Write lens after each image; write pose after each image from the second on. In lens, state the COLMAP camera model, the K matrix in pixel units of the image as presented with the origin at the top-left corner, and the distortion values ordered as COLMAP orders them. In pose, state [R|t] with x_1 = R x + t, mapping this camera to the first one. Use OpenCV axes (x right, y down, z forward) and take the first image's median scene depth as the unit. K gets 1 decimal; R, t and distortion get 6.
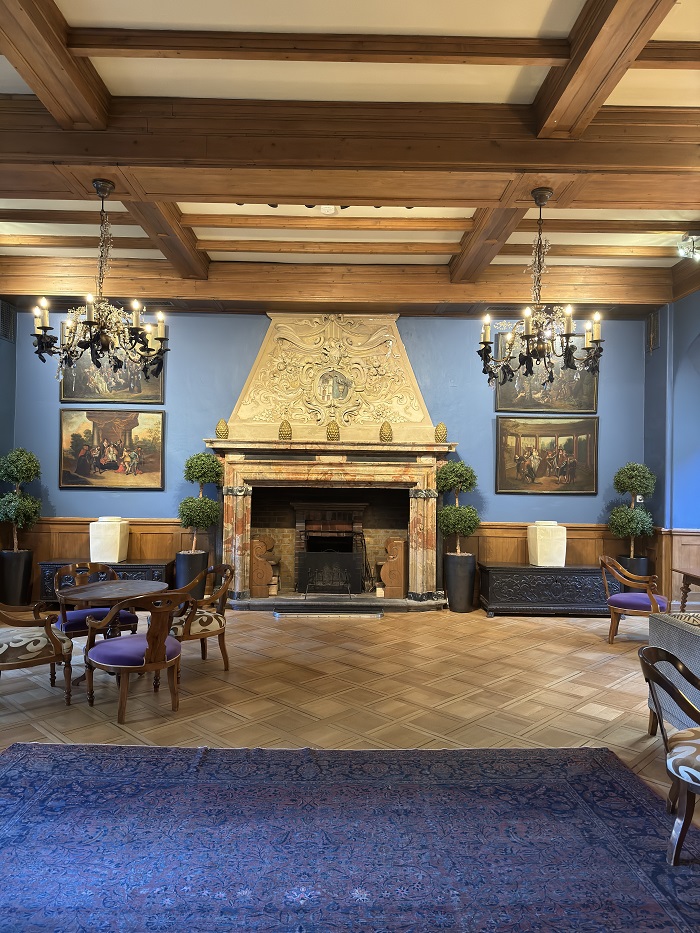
lens RADIAL K [[652.4, 0, 351.9], [0, 652.4, 465.6], [0, 0, 1]] dist [0.053082, -0.002511]
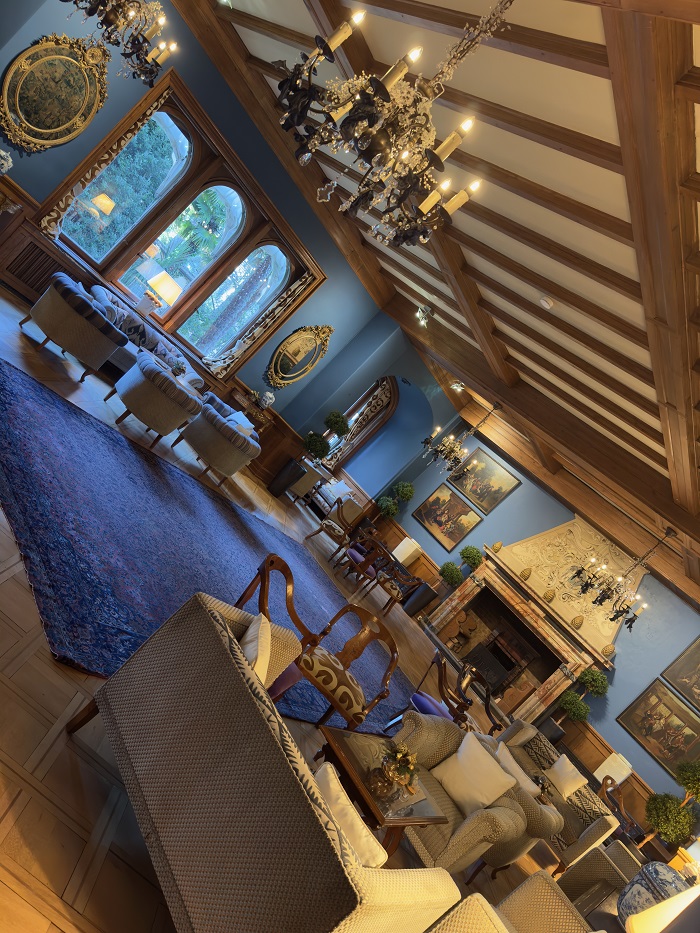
lens RADIAL K [[652.4, 0, 352.1], [0, 652.4, 465.8], [0, 0, 1]] dist [0.053082, -0.002511]
pose [[0.554531, 0.552221, -0.622533, 0.483442], [-0.689725, 0.723551, 0.027447, 0.002677], [0.465591, 0.414157, 0.782112, -0.493498]]
